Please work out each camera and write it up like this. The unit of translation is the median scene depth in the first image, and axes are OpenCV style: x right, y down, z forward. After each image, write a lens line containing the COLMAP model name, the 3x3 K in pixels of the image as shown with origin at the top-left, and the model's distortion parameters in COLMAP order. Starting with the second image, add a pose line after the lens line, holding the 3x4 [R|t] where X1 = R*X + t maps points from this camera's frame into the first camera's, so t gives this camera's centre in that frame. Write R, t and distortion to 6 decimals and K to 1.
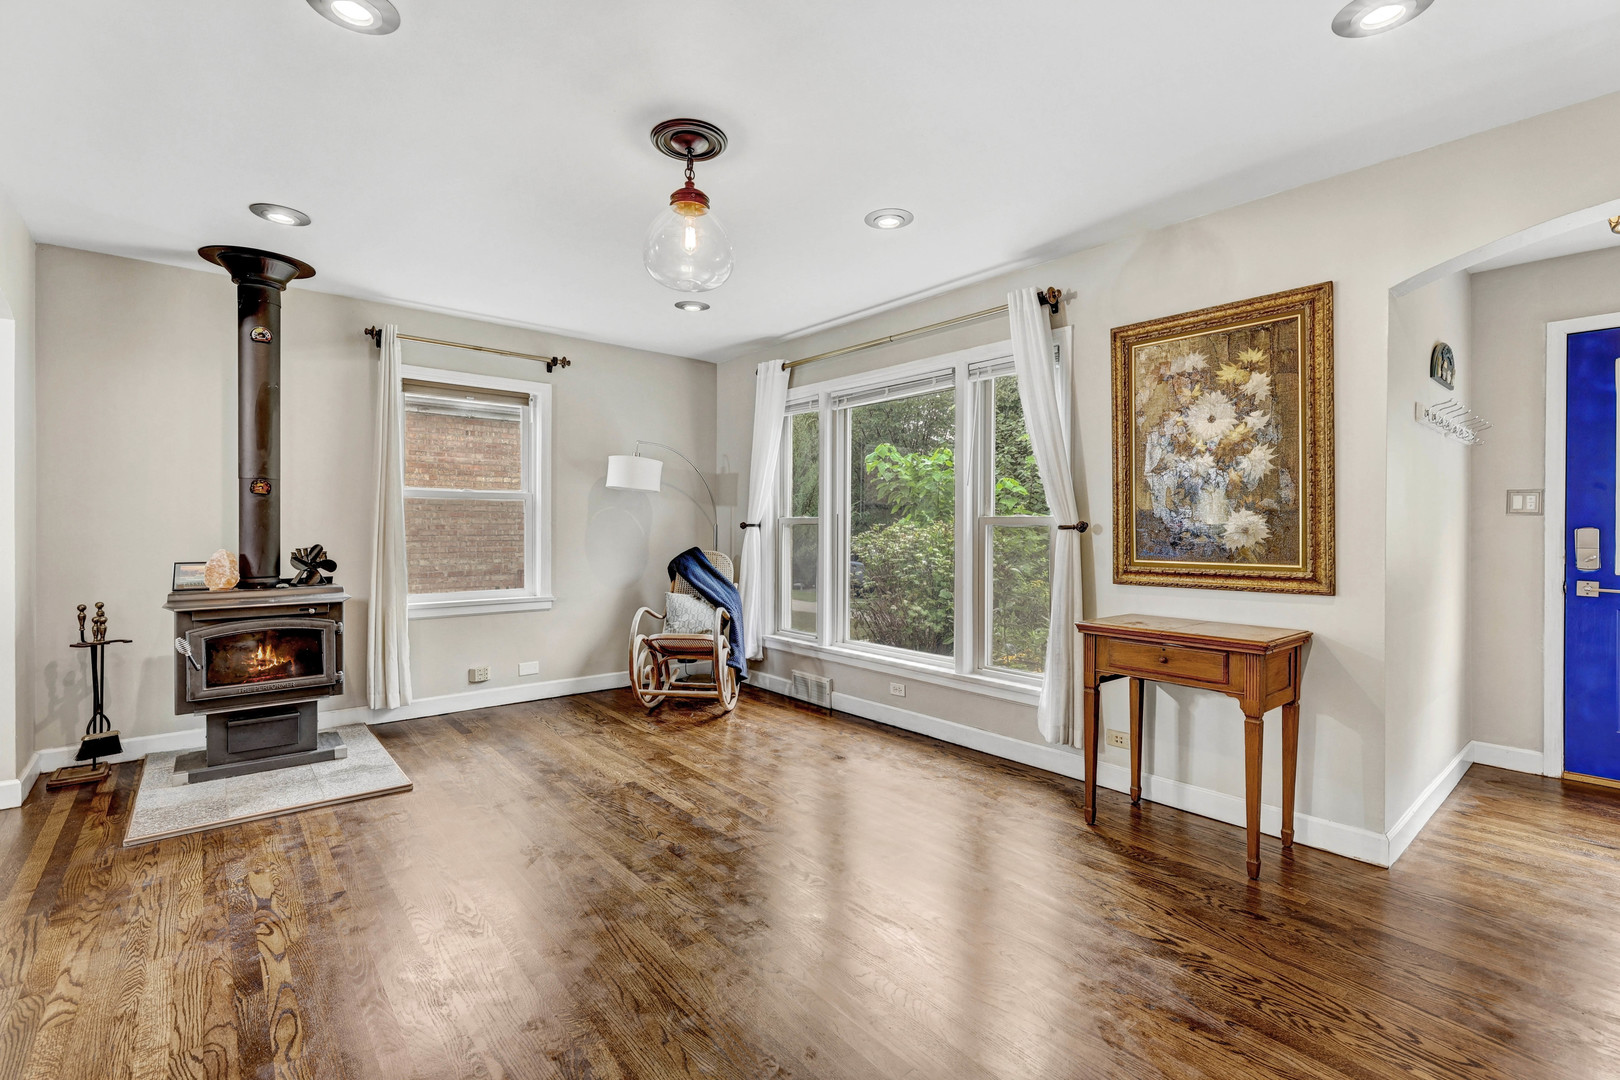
lens RADIAL K [[735.5, 0, 805.9], [0, 735.5, 526.1], [0, 0, 1]] dist [0.001332, -0.000215]
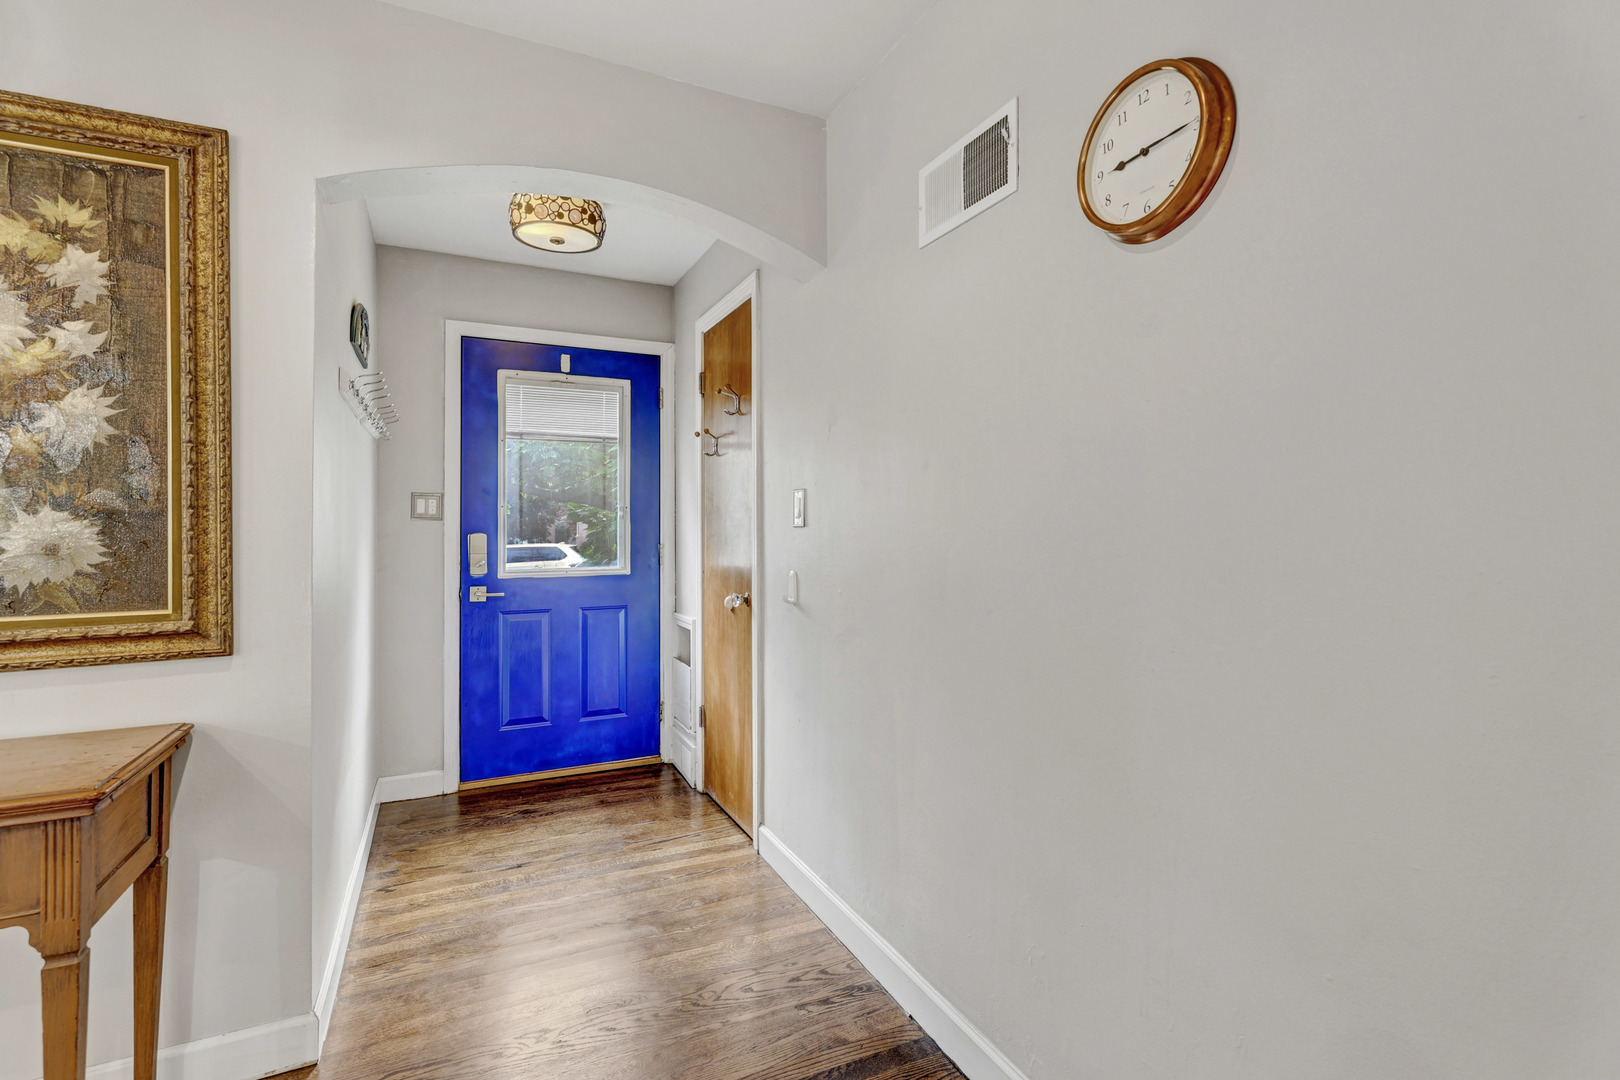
lens RADIAL K [[735.5, 0, 799.5], [0, 735.5, 520.9], [0, 0, 1]] dist [0.001332, -0.000215]
pose [[0.255927, 0.002837, 0.966692, 0.239249], [0.003739, 0.999985, -0.003925, -0.010416], [-0.966689, 0.004619, 0.255912, 0.372042]]
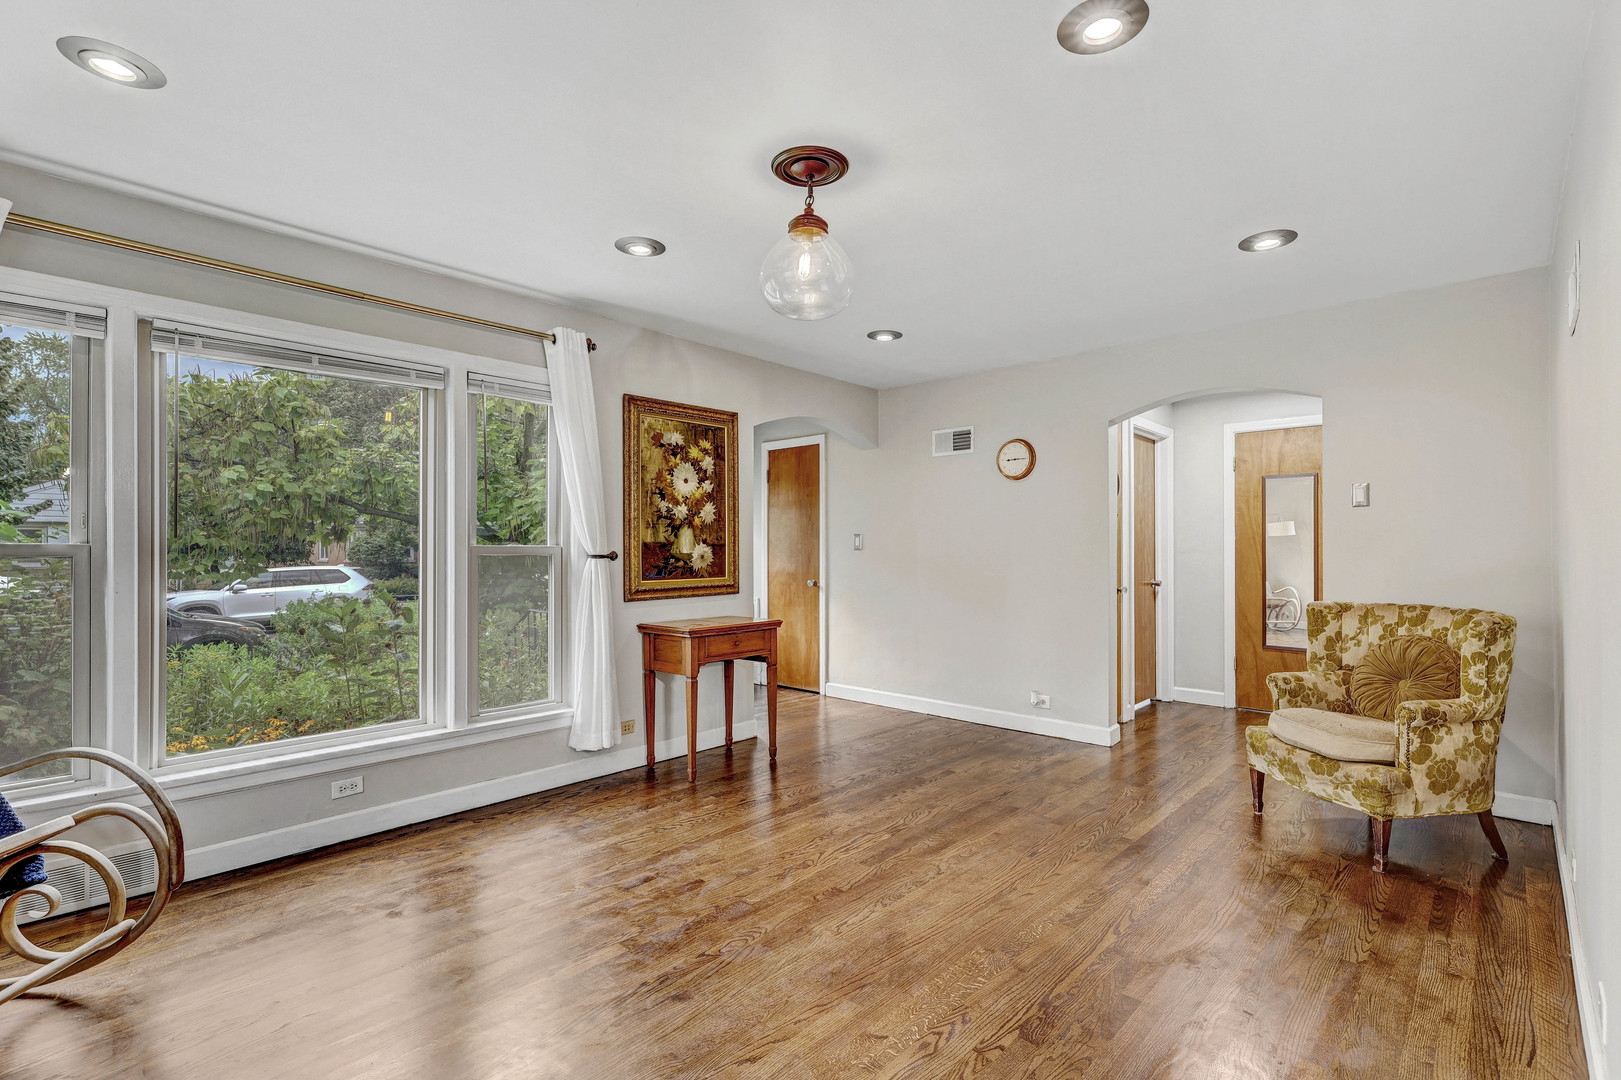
lens RADIAL K [[735.9, 0, 813.2], [0, 735.9, 543.5], [0, 0, 1]] dist [0.001332, -0.000215]
pose [[-0.122859, 0.002720, 0.992420, -0.971206], [0.000323, 0.999996, -0.002701, -0.018111], [-0.992424, -0.000012, -0.122860, 0.973457]]
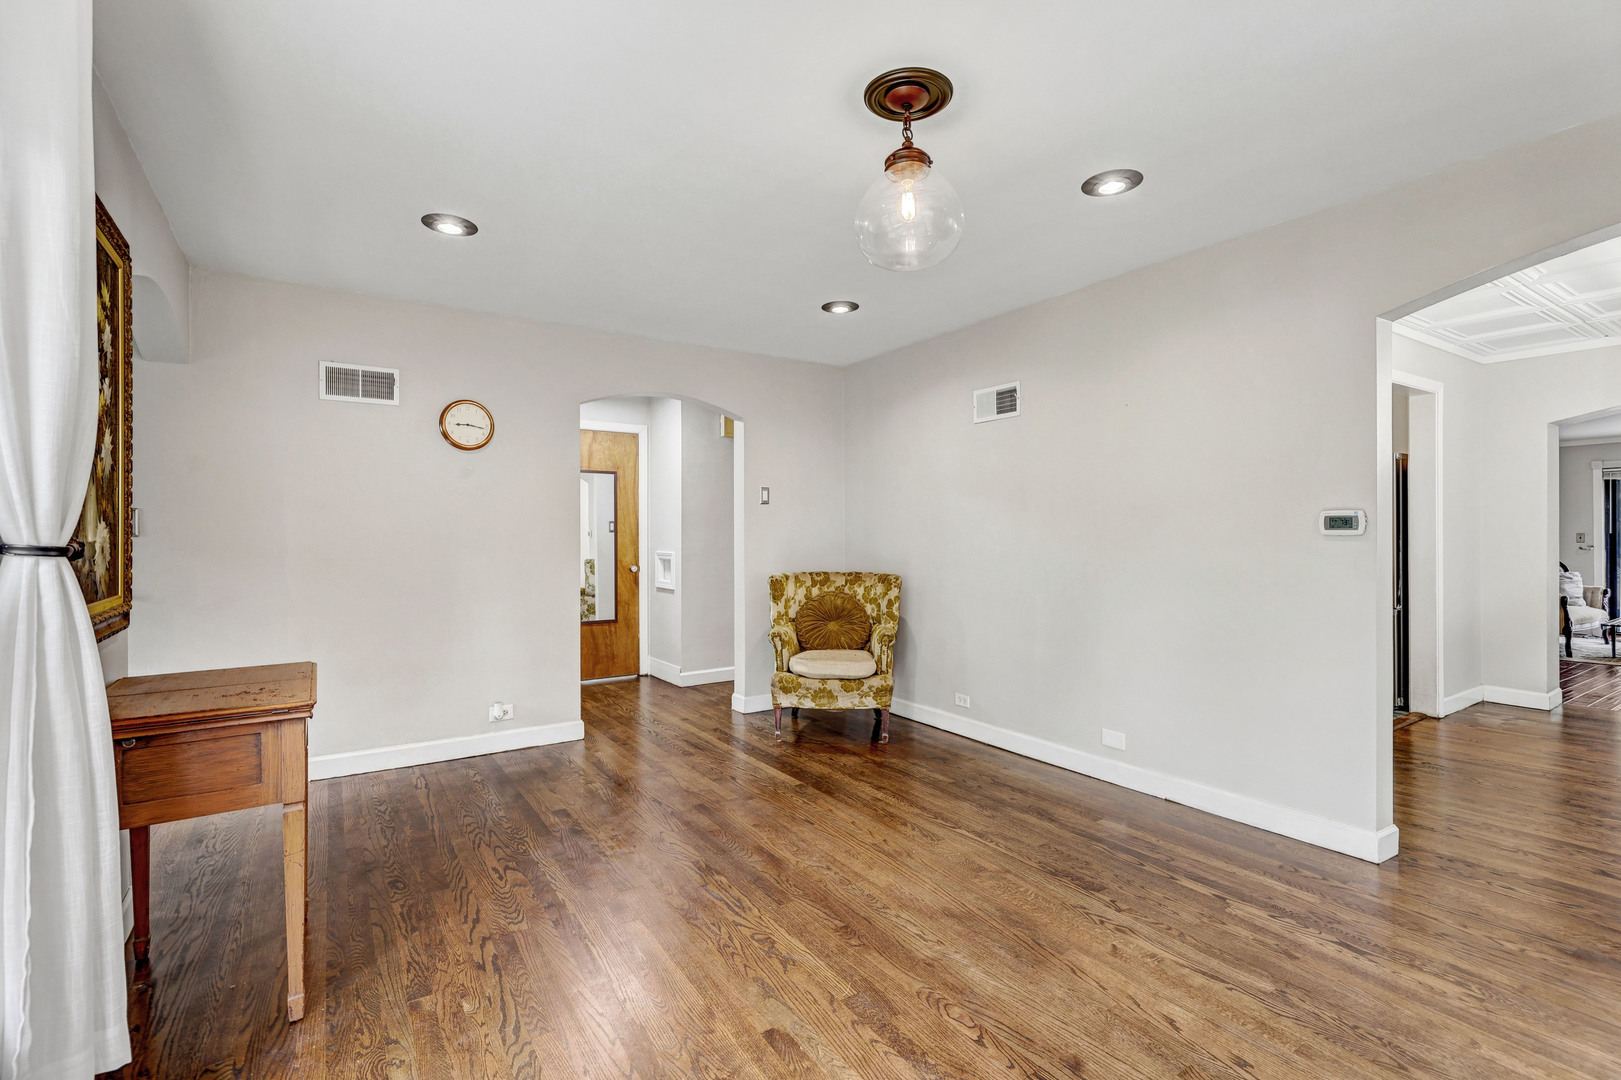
lens RADIAL K [[735.9, 0, 809.4], [0, 735.9, 528.4], [0, 0, 1]] dist [0.001332, -0.000215]
pose [[-0.993077, -0.001693, 0.117453, -0.128730], [-0.002916, 0.999943, -0.010248, -0.009763], [-0.117429, -0.010520, -0.993026, 1.617171]]
